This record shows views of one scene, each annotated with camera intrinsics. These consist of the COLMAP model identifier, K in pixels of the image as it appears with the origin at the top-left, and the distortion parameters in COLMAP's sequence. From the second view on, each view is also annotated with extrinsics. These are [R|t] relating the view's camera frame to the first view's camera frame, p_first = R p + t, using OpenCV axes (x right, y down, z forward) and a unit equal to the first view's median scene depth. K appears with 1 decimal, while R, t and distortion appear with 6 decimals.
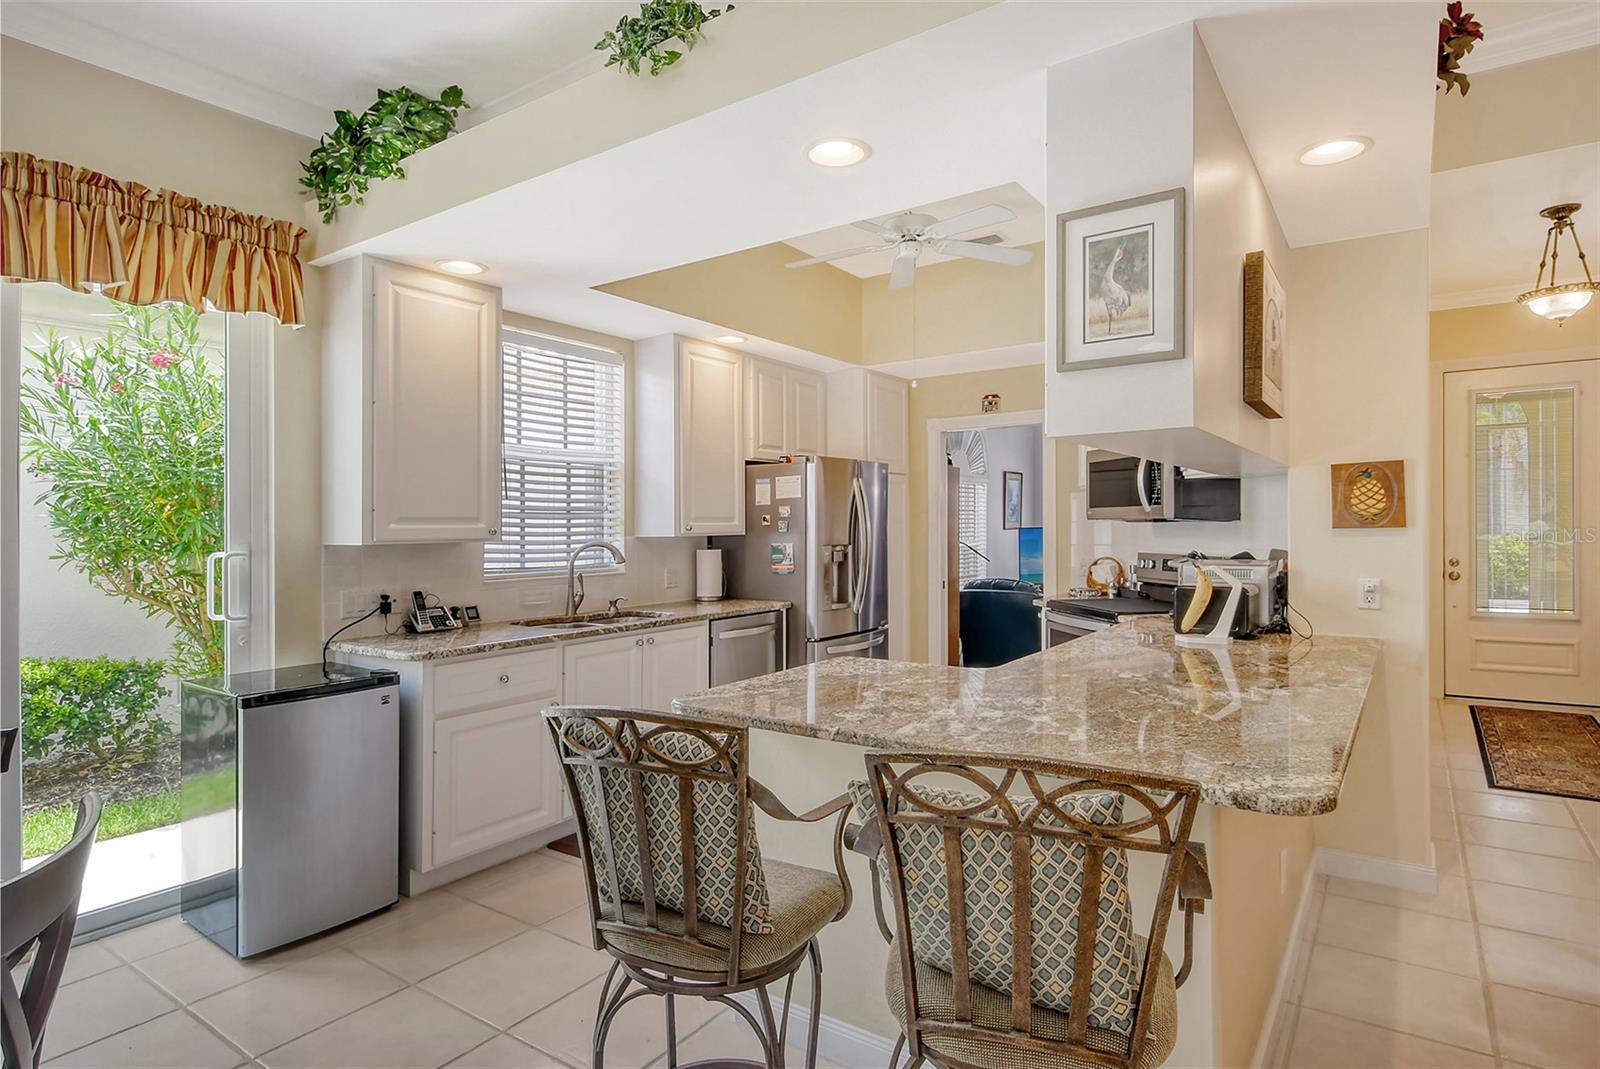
lens RADIAL K [[854.2, 0, 819.5], [0, 854.2, 533.0], [0, 0, 1]] dist [0.015342, -0.019364]
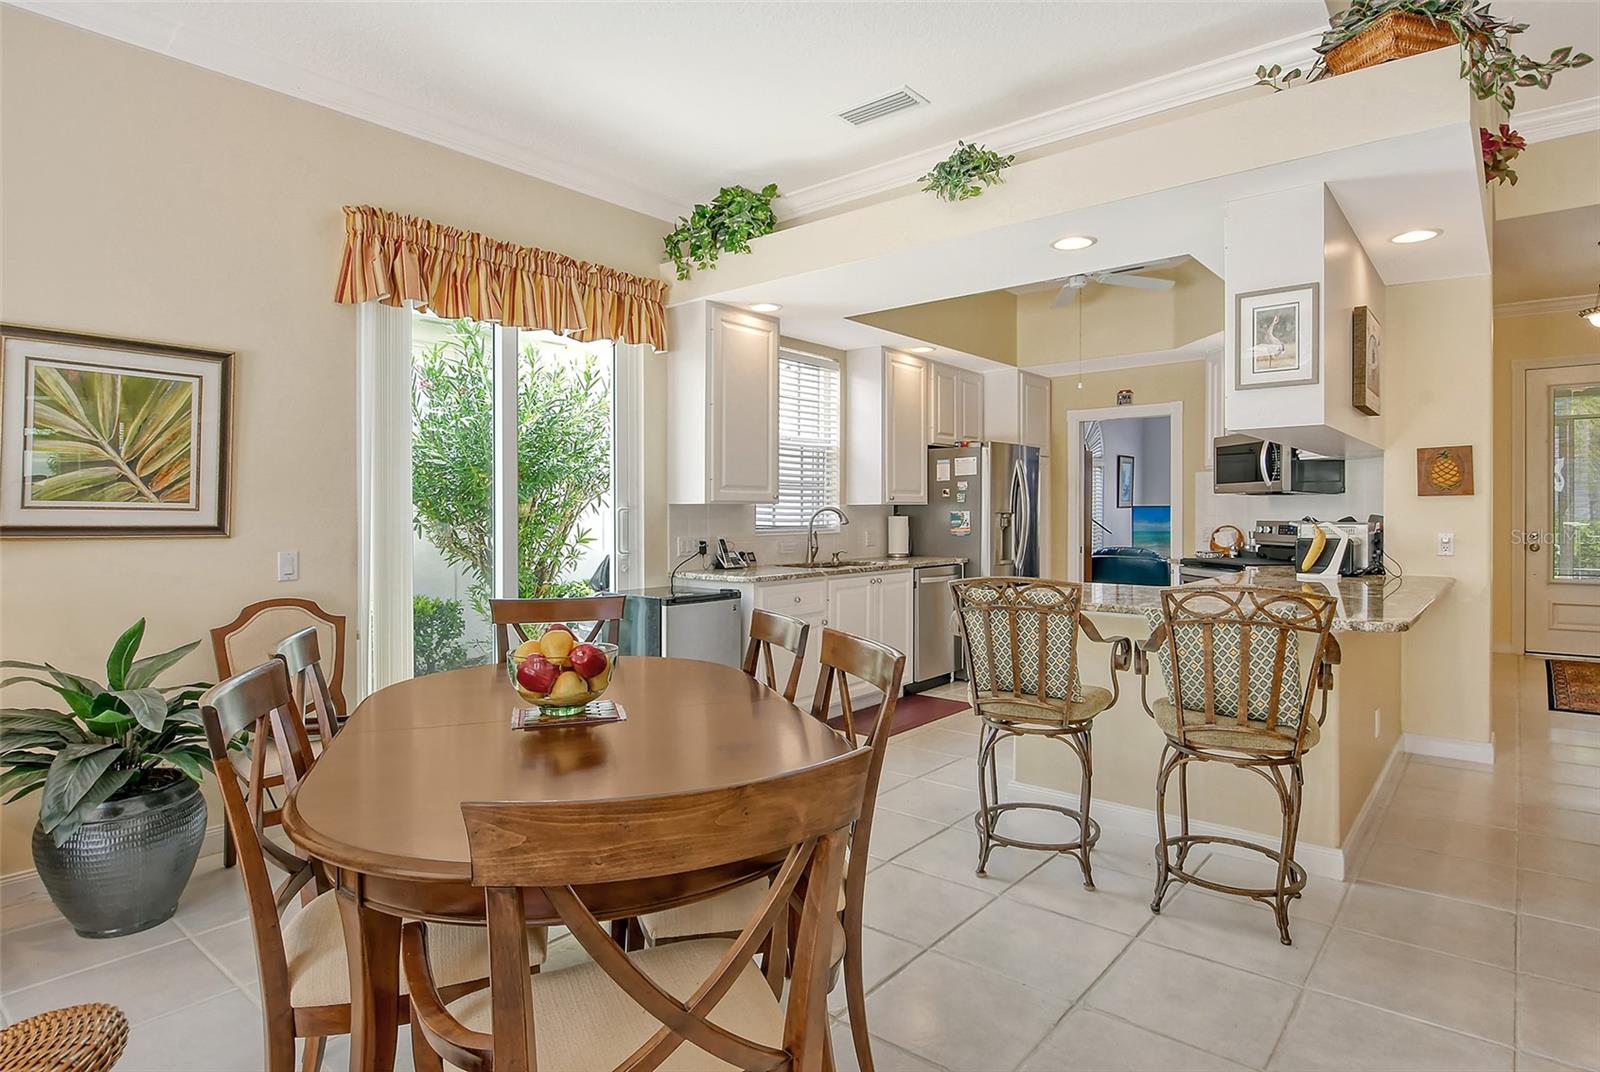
lens RADIAL K [[866.3, 0, 804.1], [0, 866.3, 516.3], [0, 0, 1]] dist [0.001320, -0.021504]
pose [[0.995650, 0.008123, -0.092823, -0.210333], [-0.008478, 0.999958, -0.003439, 0.035182], [0.092791, 0.004211, 0.995677, -0.391320]]
